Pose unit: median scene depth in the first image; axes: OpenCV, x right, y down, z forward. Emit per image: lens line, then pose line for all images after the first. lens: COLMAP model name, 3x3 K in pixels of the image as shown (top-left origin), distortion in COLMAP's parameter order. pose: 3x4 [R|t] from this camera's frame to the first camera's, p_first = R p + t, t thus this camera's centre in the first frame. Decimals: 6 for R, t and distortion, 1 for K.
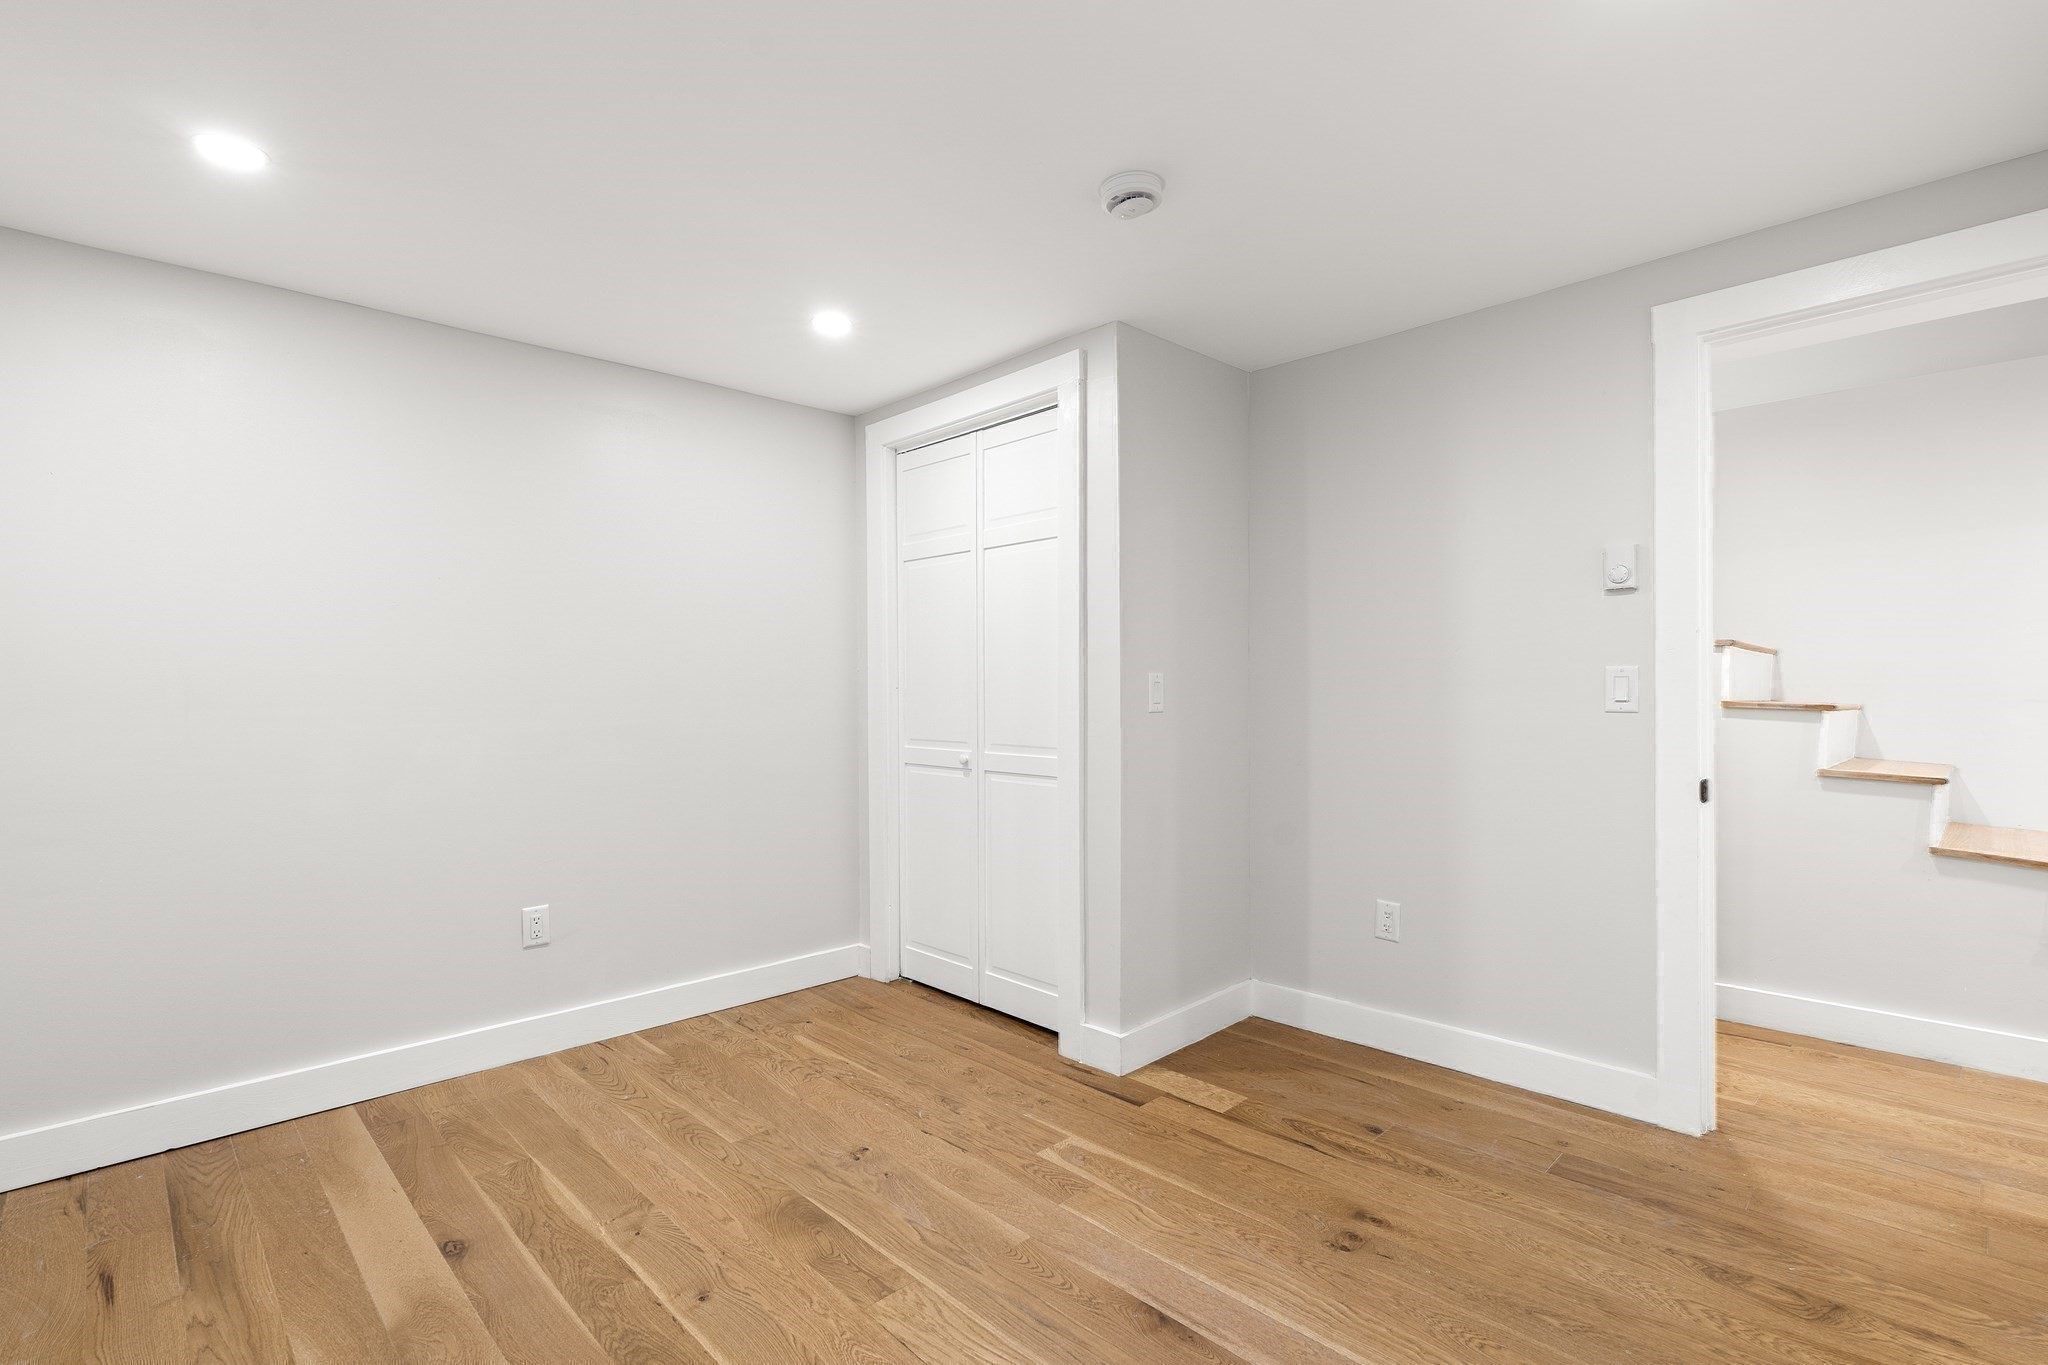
lens RADIAL K [[930.6, 0, 1026.7], [0, 930.6, 679.9], [0, 0, 1]] dist [-0.008392, 0.001711]
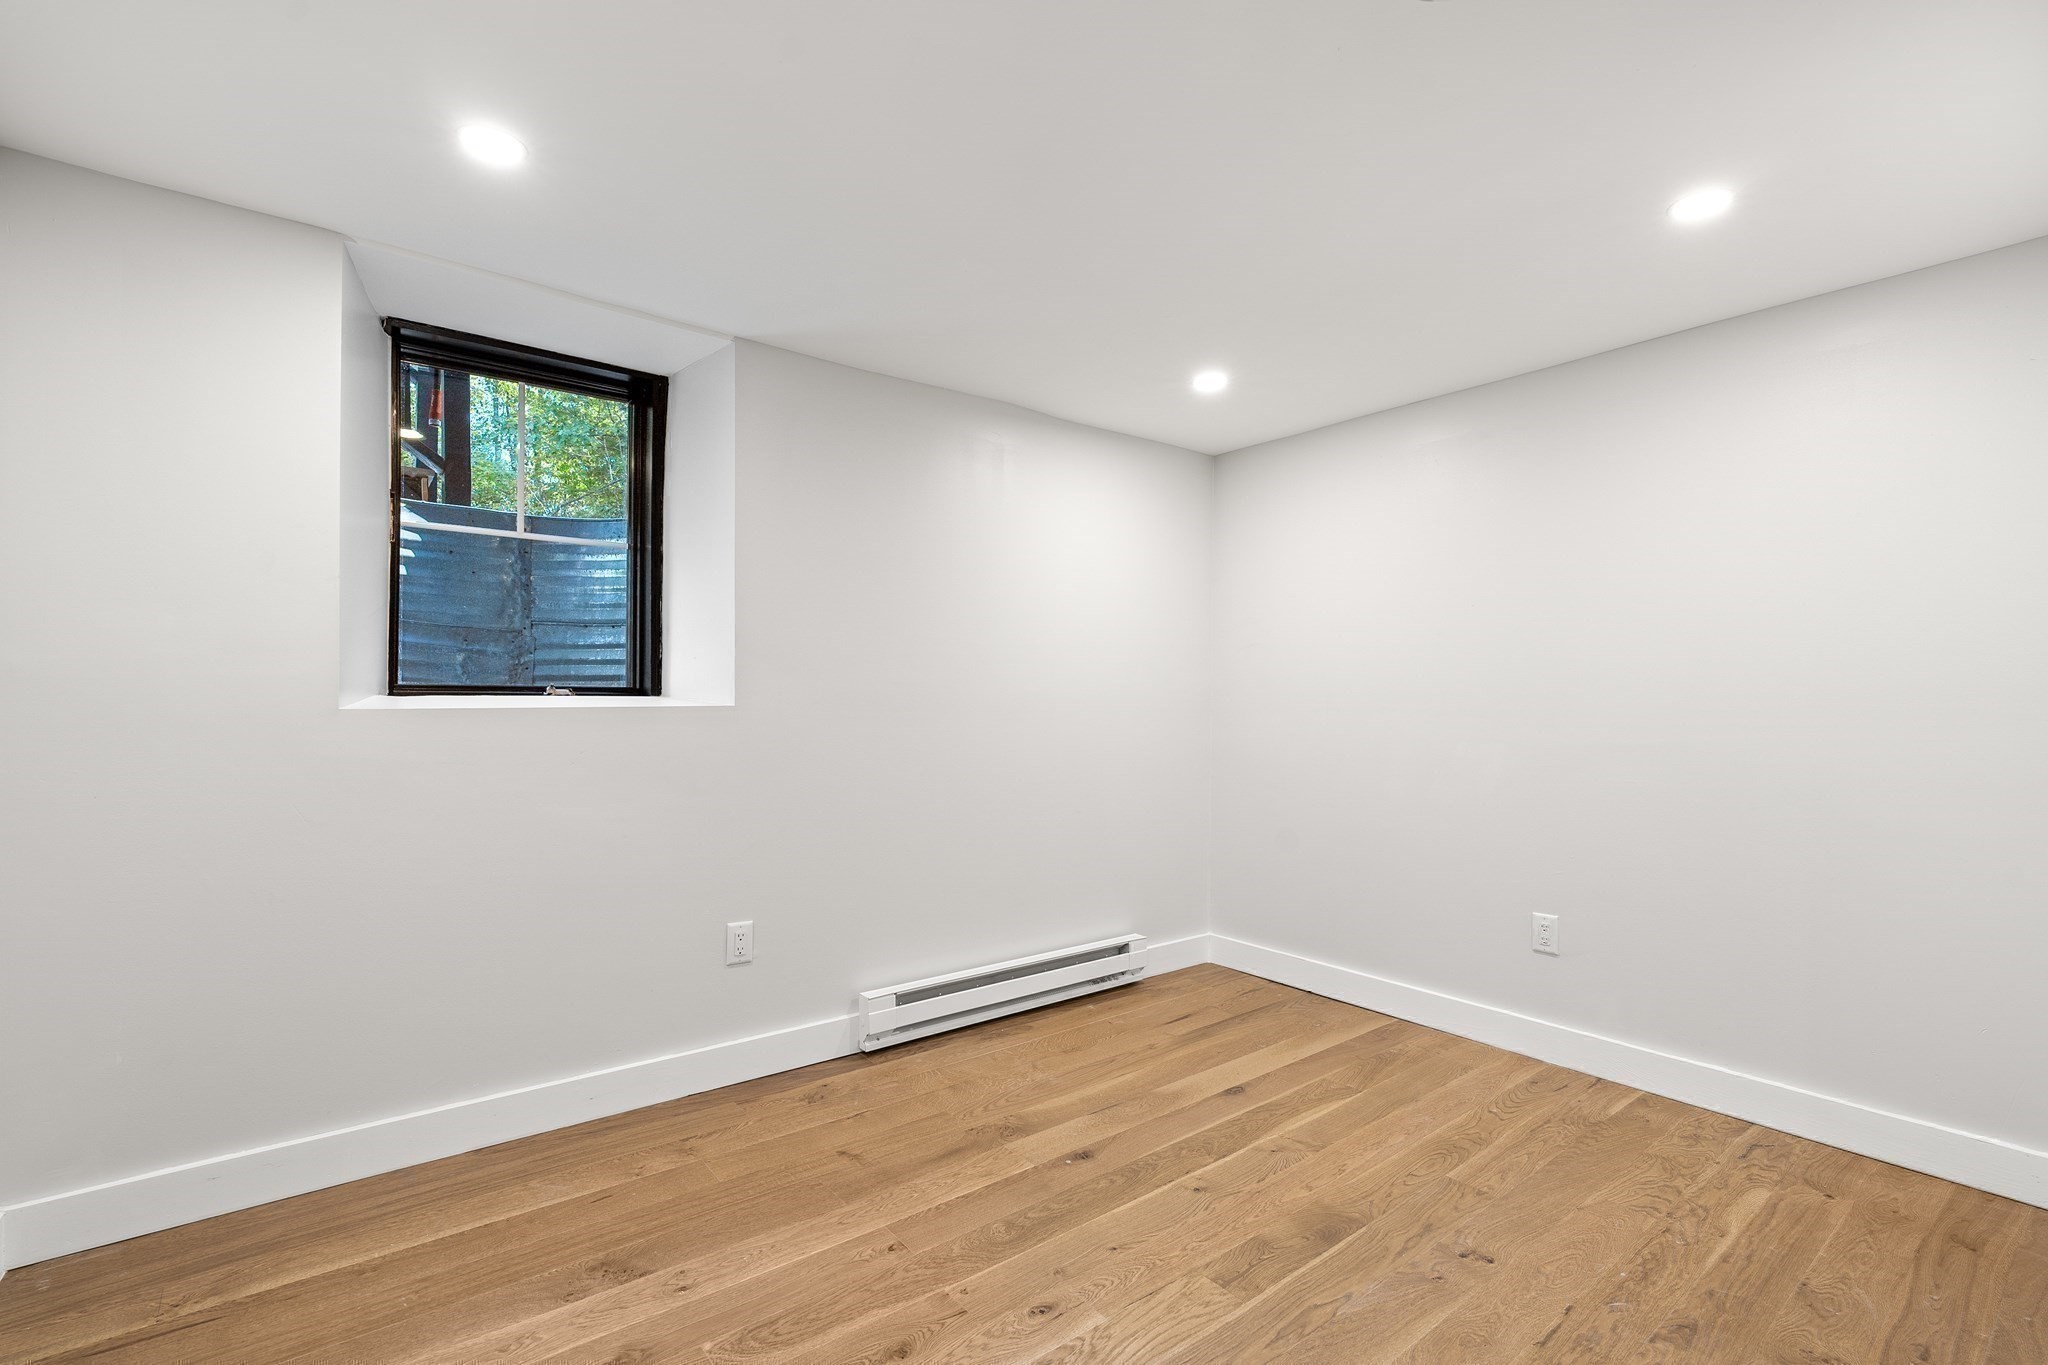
lens RADIAL K [[930.6, 0, 1028.7], [0, 930.6, 692.5], [0, 0, 1]] dist [-0.008392, 0.001711]
pose [[-0.087546, 0.002160, -0.996158, 0.706218], [-0.002723, 0.999993, 0.002407, 0.000224], [0.996157, 0.002923, -0.087540, 0.689032]]
